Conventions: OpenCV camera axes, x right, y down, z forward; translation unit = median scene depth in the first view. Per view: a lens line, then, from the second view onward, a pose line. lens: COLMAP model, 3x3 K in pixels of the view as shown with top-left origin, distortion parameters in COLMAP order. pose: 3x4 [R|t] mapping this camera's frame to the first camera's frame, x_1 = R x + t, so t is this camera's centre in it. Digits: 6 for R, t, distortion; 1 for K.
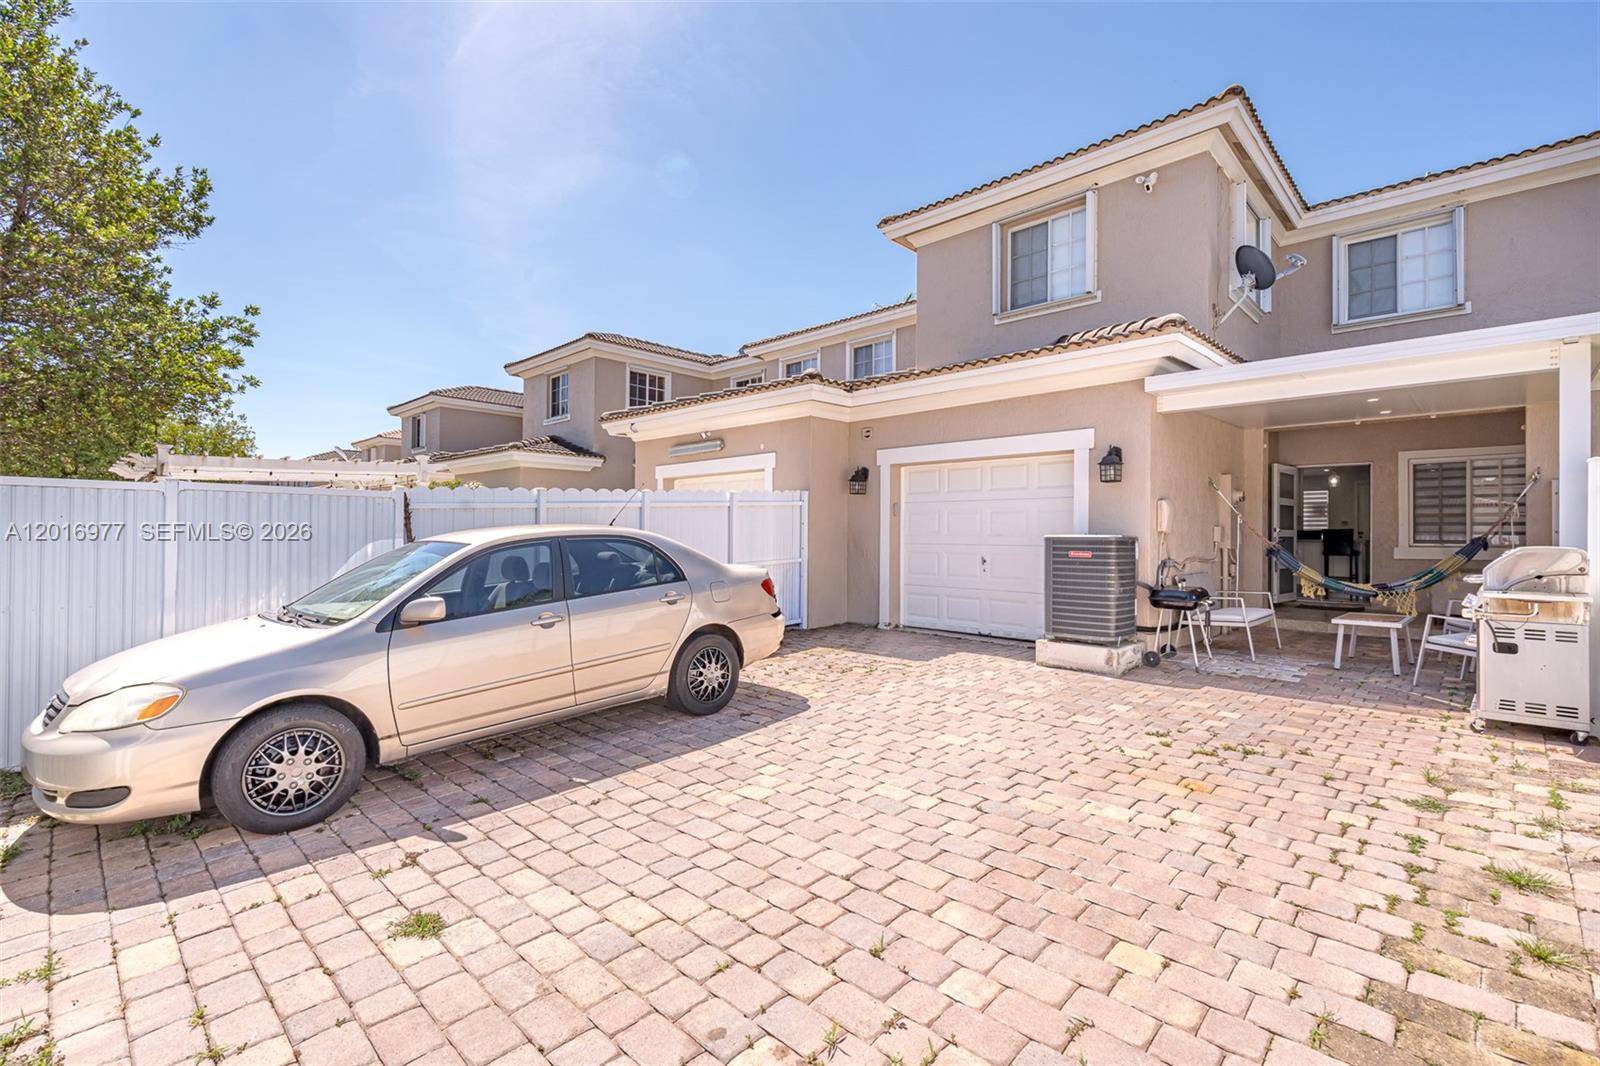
lens RADIAL K [[722.1, 0, 803.2], [0, 722.1, 530.5], [0, 0, 1]] dist [-0.000849, -0.000520]
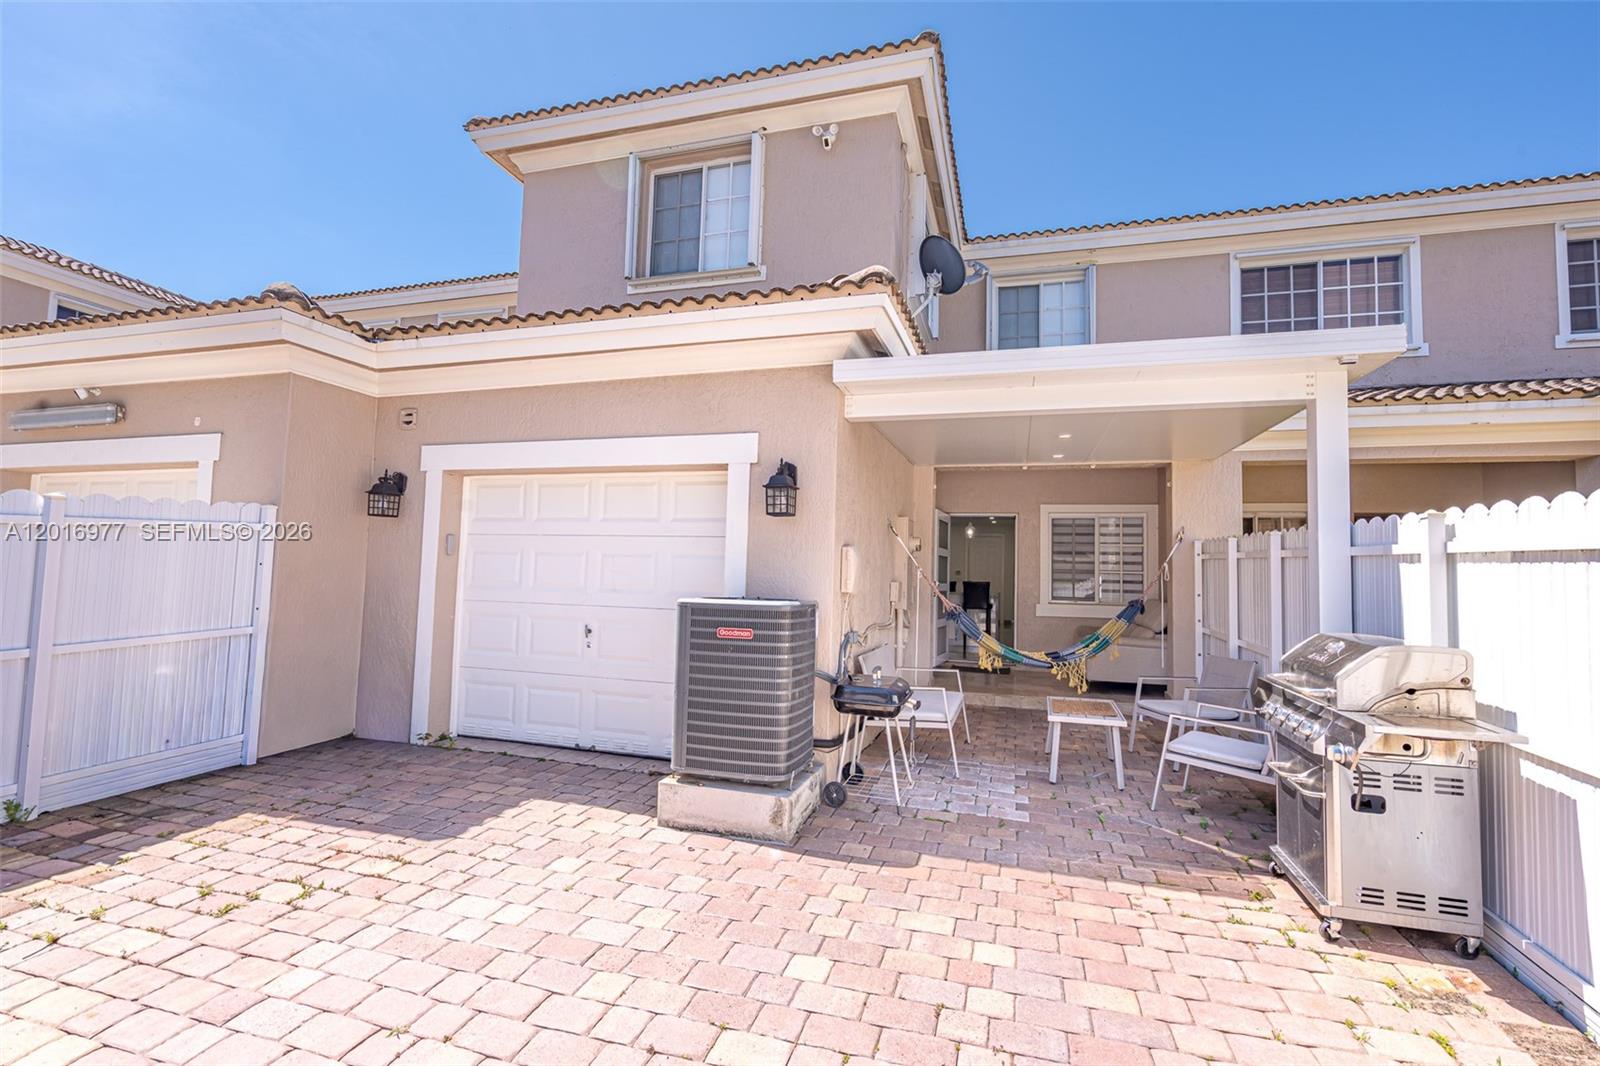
lens RADIAL K [[722.1, 0, 803.2], [0, 722.1, 530.5], [0, 0, 1]] dist [-0.000849, -0.000520]
pose [[0.888458, 0.047217, 0.456523, 0.136185], [-0.023930, 0.998107, -0.056660, -0.016282], [-0.458334, 0.039415, 0.887905, 0.381417]]
